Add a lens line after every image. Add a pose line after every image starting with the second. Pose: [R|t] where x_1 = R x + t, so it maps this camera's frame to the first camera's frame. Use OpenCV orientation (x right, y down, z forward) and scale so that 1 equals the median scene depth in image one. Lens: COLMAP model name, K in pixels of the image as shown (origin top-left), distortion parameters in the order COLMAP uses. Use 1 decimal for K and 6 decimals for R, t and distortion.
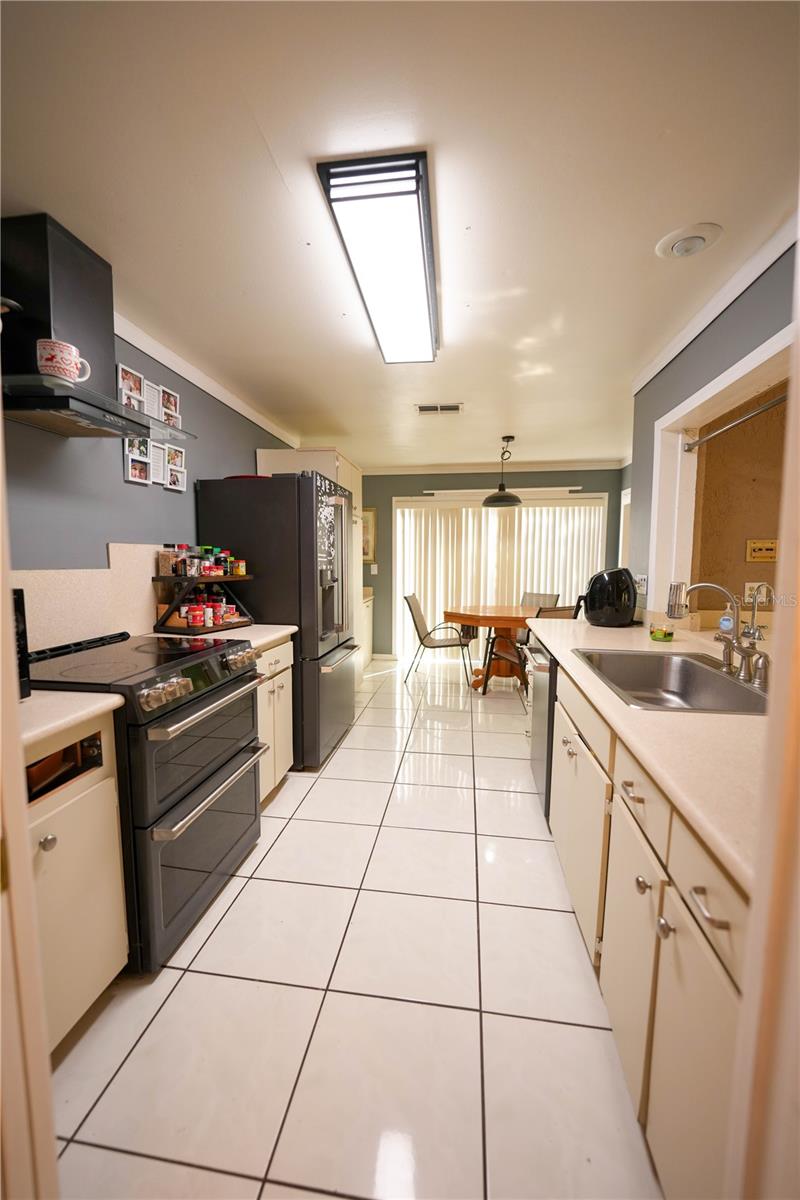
lens RADIAL K [[490.0, 0, 396.3], [0, 490.0, 603.8], [0, 0, 1]] dist [-0.004691, -0.000833]
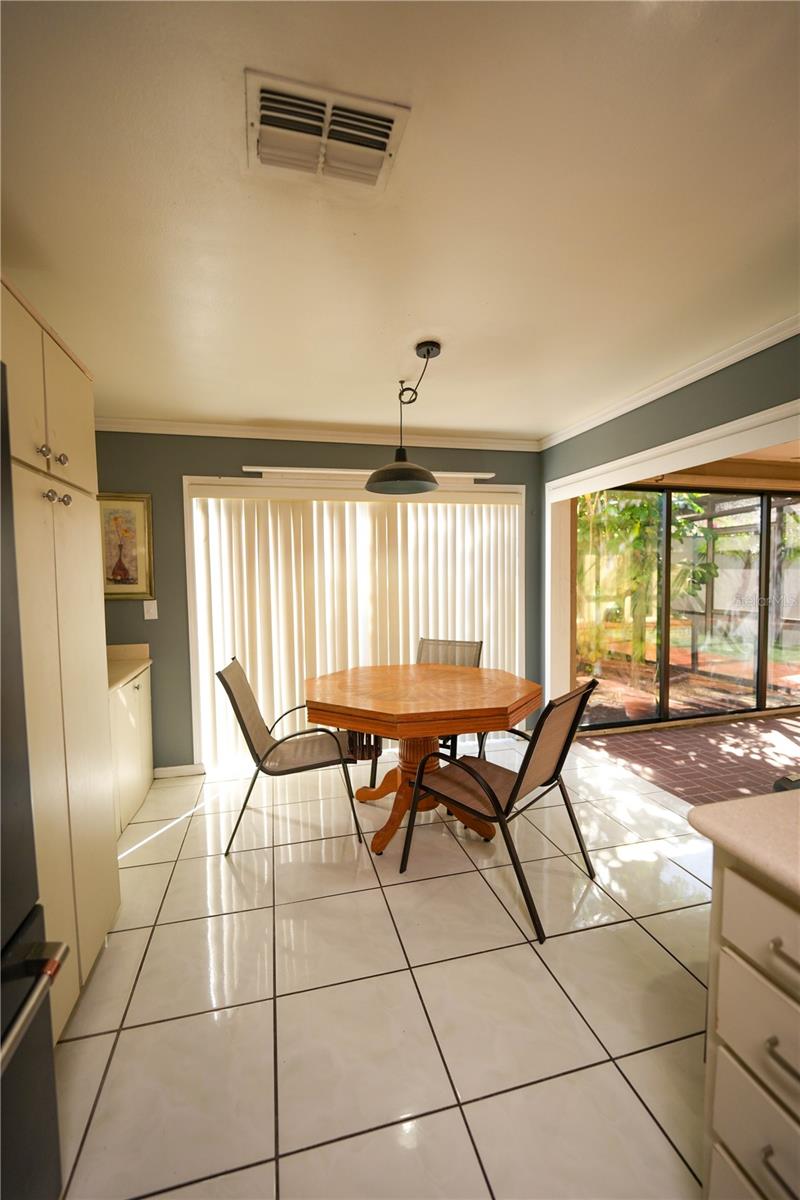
lens RADIAL K [[490.0, 0, 395.4], [0, 490.0, 602.3], [0, 0, 1]] dist [-0.004691, -0.000833]
pose [[0.925304, -0.037710, 0.377347, 0.000726], [0.053213, 0.998110, -0.030740, -0.103920], [-0.375474, 0.048524, 0.925562, 0.882512]]
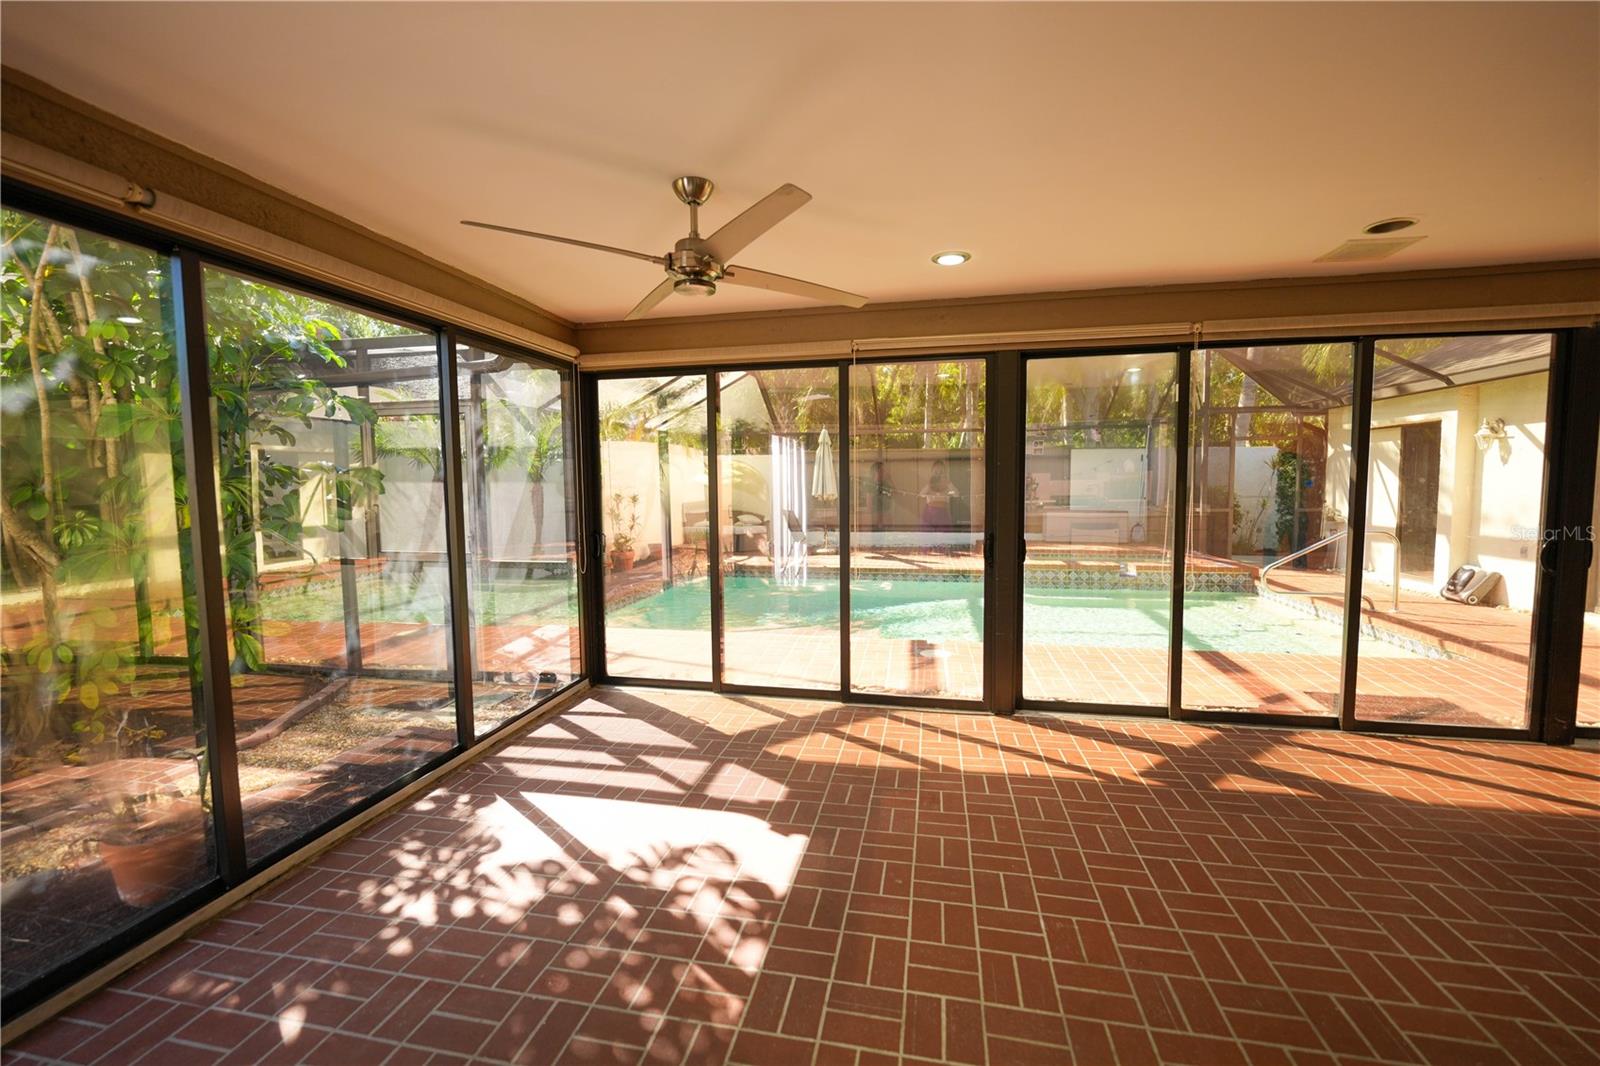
lens RADIAL K [[653.4, 0, 806.7], [0, 653.4, 526.7], [0, 0, 1]] dist [-0.004691, -0.000833]
pose [[0.058959, -0.074769, 0.995456, 0.636090], [0.106415, 0.991980, 0.068205, -0.125154], [-0.992572, 0.101910, 0.066443, 1.238480]]
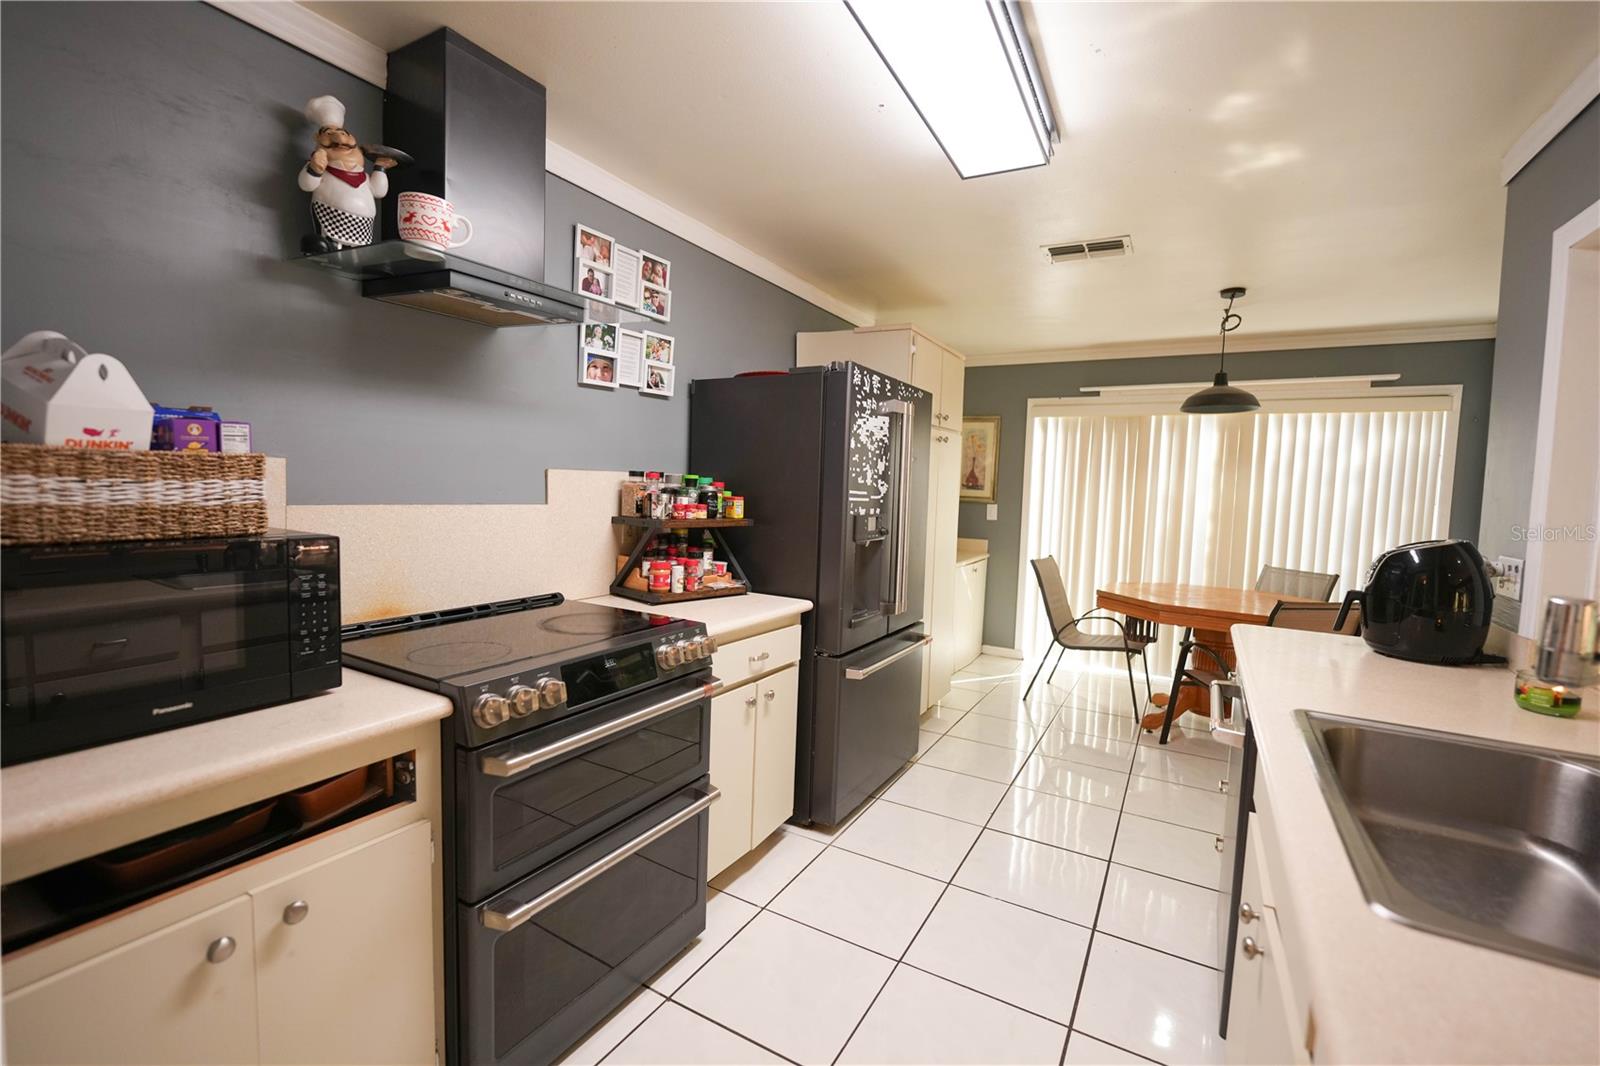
lens RADIAL K [[702.8, 0, 794.3], [0, 702.8, 527.9], [0, 0, 1]] dist [-0.002420, -0.001819]
pose [[0.929488, 0.051600, -0.365226, 0.108188], [-0.064161, 0.997690, -0.022332, -0.028589], [0.363230, 0.044191, 0.930651, 0.126656]]
